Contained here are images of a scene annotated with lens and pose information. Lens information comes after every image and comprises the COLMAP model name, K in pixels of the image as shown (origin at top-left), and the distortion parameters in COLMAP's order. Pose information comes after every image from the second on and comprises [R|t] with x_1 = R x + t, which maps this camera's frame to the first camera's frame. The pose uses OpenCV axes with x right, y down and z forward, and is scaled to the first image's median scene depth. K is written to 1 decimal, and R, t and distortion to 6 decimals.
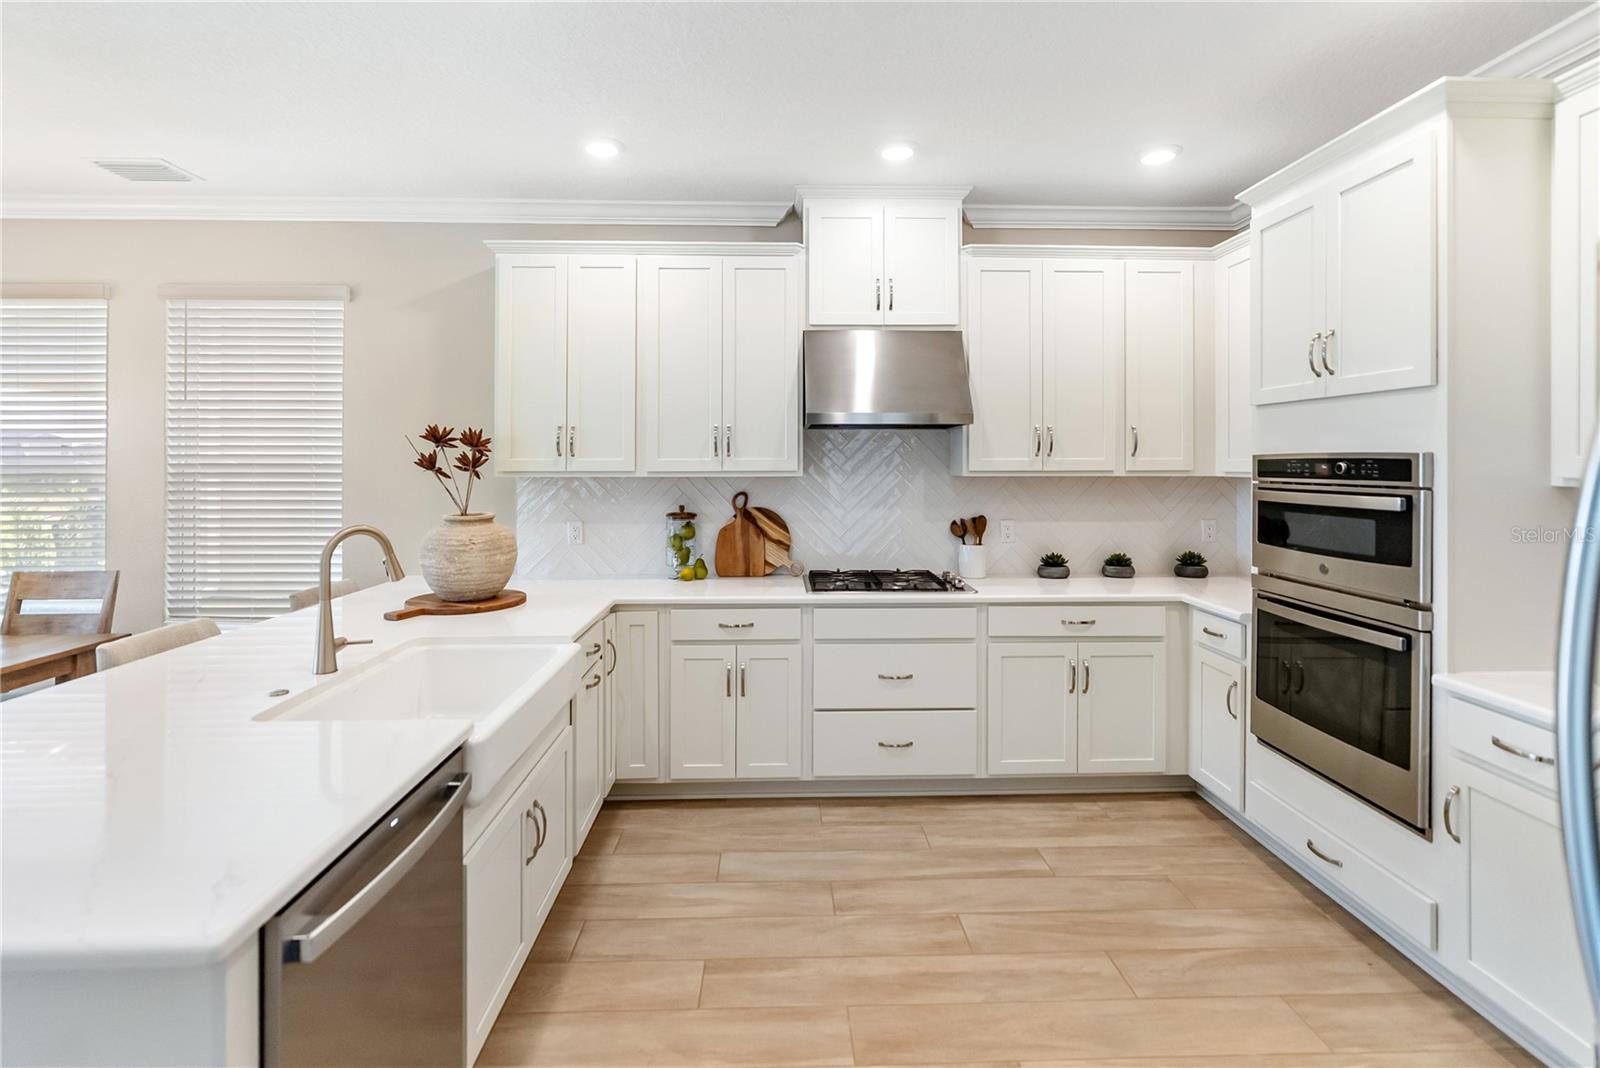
lens RADIAL K [[748.7, 0, 802.0], [0, 748.7, 459.9], [0, 0, 1]] dist [-0.002453, 0.000143]
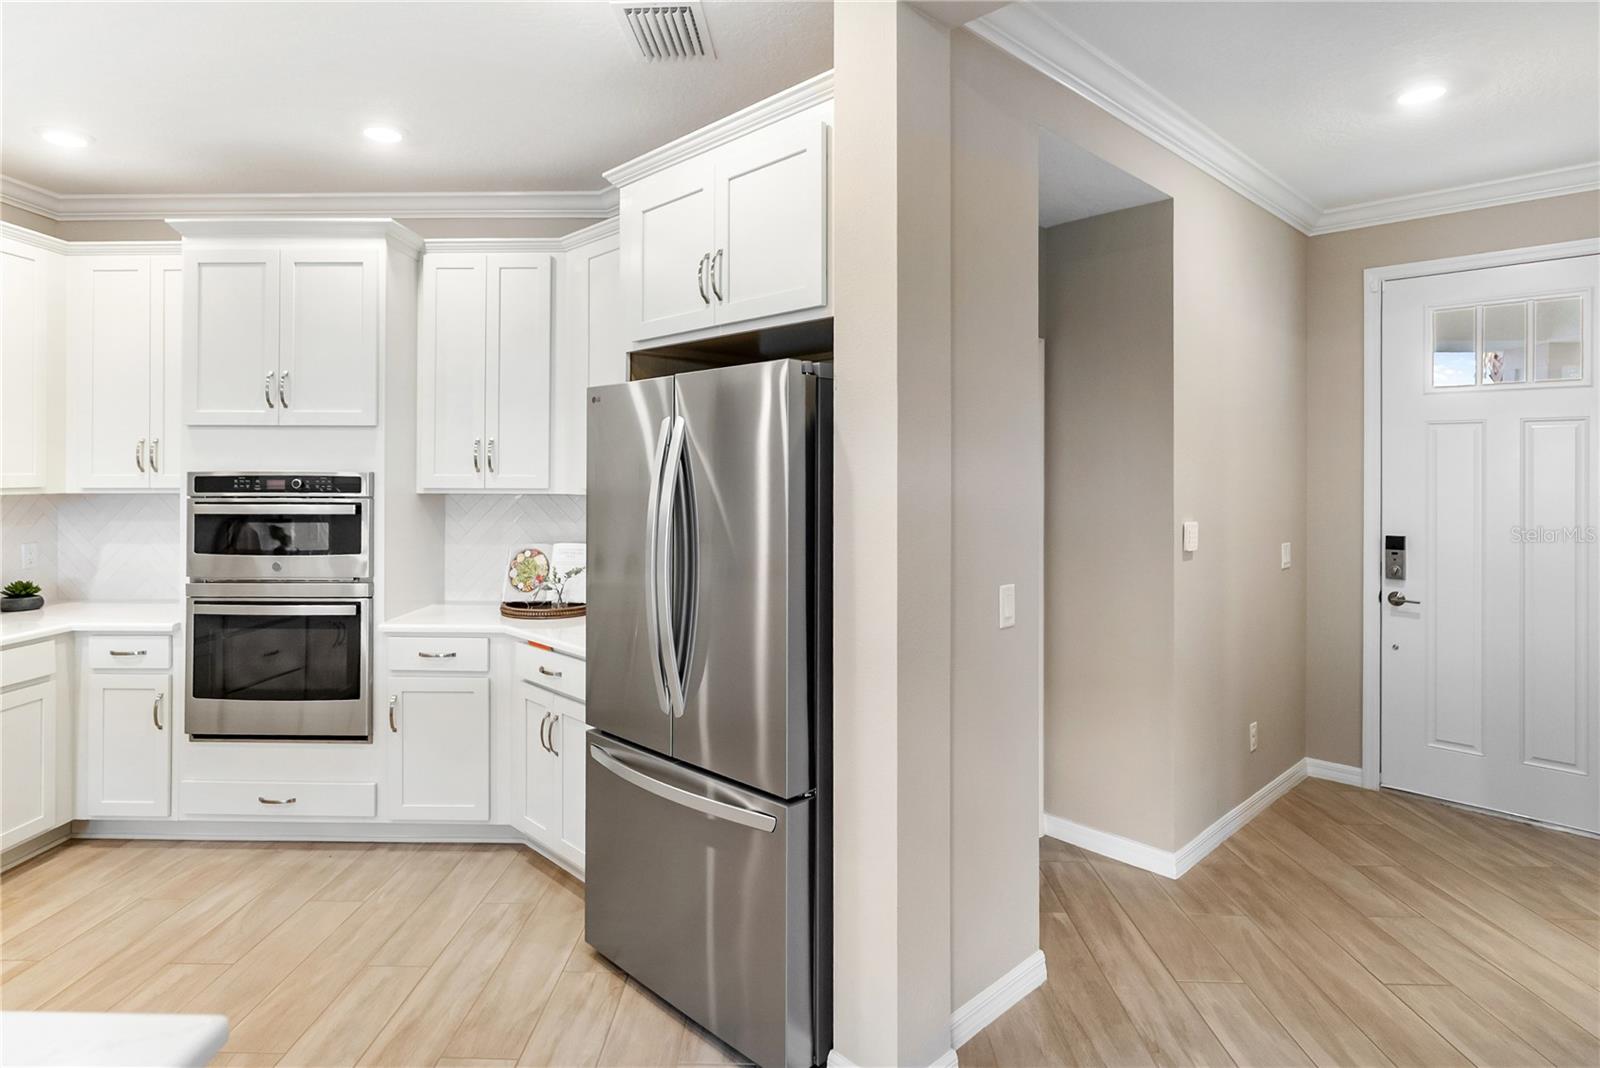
lens RADIAL K [[868.3, 0, 788.5], [0, 868.3, 468.7], [0, 0, 1]] dist [-0.004911, 0.000027]
pose [[0.059541, 0.003606, 0.998219, -0.519574], [-0.005102, 0.999982, -0.003308, -0.010091], [-0.998213, -0.004896, 0.059558, 0.068861]]
